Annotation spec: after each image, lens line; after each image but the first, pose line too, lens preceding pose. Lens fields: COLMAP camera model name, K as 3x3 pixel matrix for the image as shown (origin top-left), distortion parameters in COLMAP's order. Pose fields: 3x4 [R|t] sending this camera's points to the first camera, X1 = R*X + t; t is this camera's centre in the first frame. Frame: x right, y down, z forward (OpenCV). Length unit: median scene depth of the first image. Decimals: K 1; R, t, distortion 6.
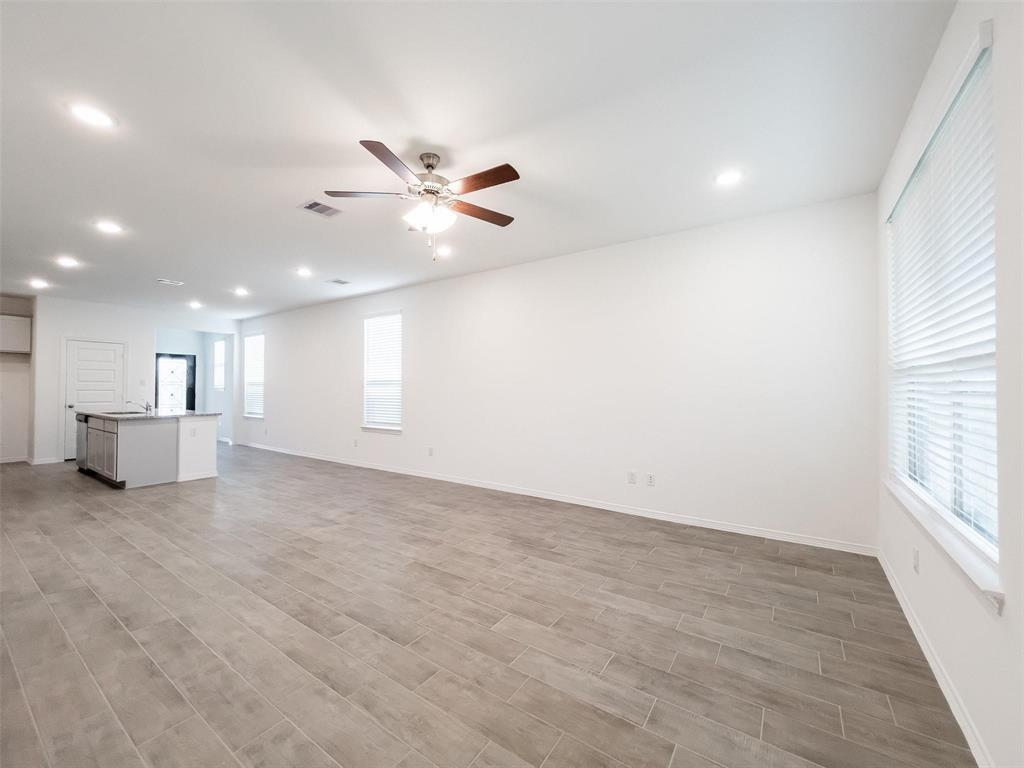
lens RADIAL K [[414.7, 0, 509.5], [0, 414.7, 387.0], [0, 0, 1]] dist [-0.007021, 0.002910]
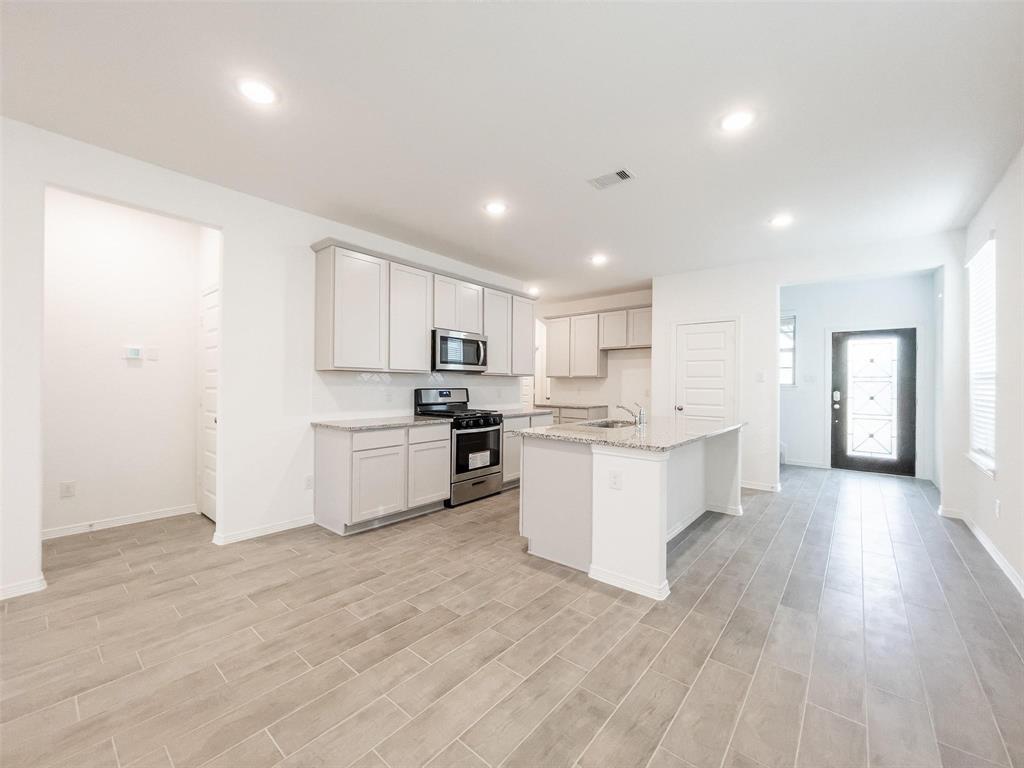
lens RADIAL K [[414.7, 0, 514.6], [0, 414.7, 385.2], [0, 0, 1]] dist [-0.007021, 0.002910]
pose [[-0.085989, -0.002753, -0.996292, -0.461412], [-0.005404, 0.999983, -0.002296, 0.009961], [0.996281, 0.005187, -0.086002, 1.416970]]
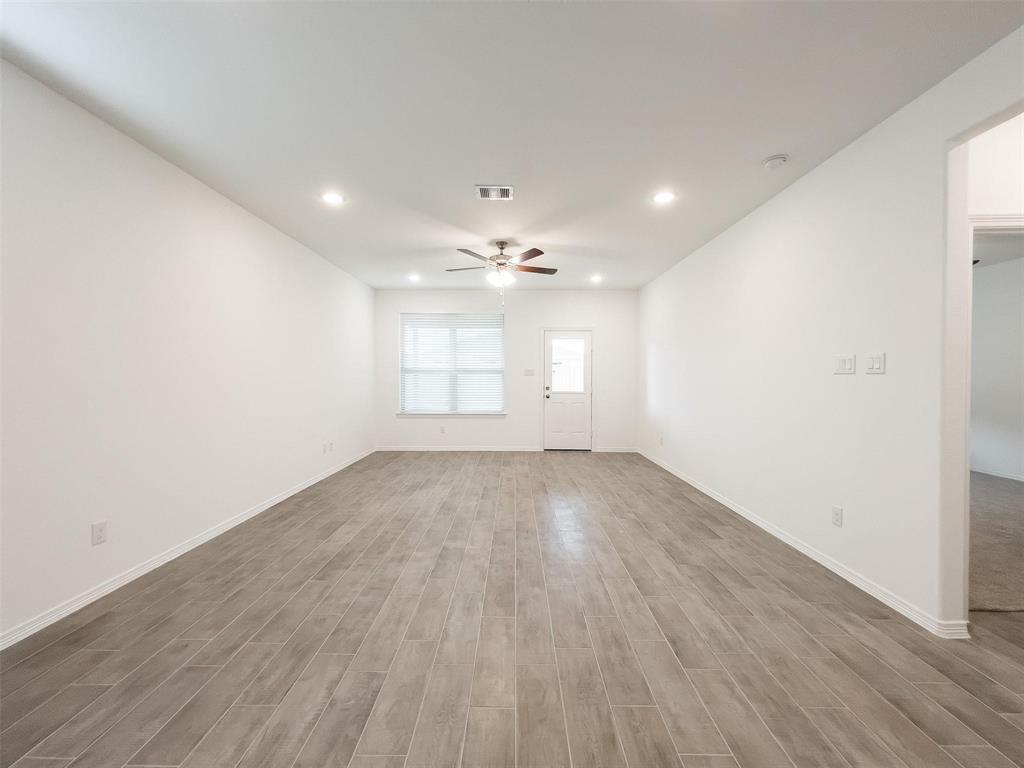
lens RADIAL K [[414.7, 0, 507.5], [0, 414.7, 386.4], [0, 0, 1]] dist [-0.007021, 0.002910]
pose [[-0.557429, -0.023214, 0.829900, -1.175350], [-0.007132, 0.999706, 0.023173, -0.001774], [-0.830194, 0.006998, -0.557431, 1.388844]]
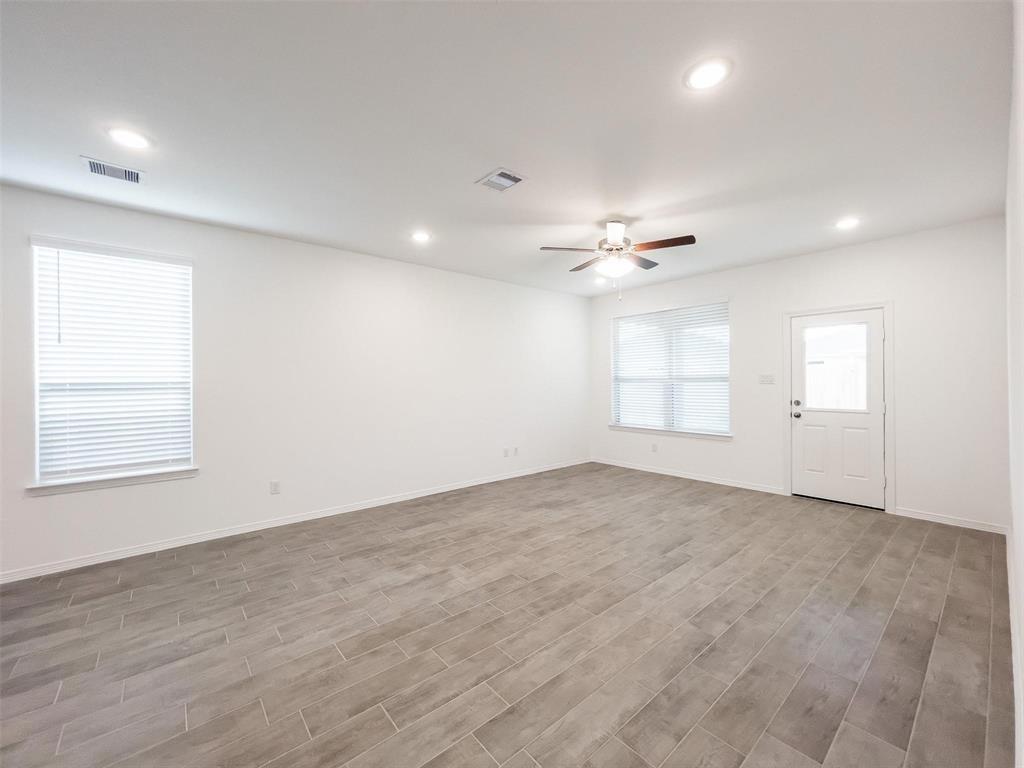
lens RADIAL K [[414.7, 0, 510.5], [0, 414.7, 387.4], [0, 0, 1]] dist [-0.007021, 0.002910]
pose [[0.259514, -0.019145, 0.965550, -1.160264], [0.006353, 0.999816, 0.018116, -0.027519], [-0.965718, 0.001433, 0.259588, 0.701634]]
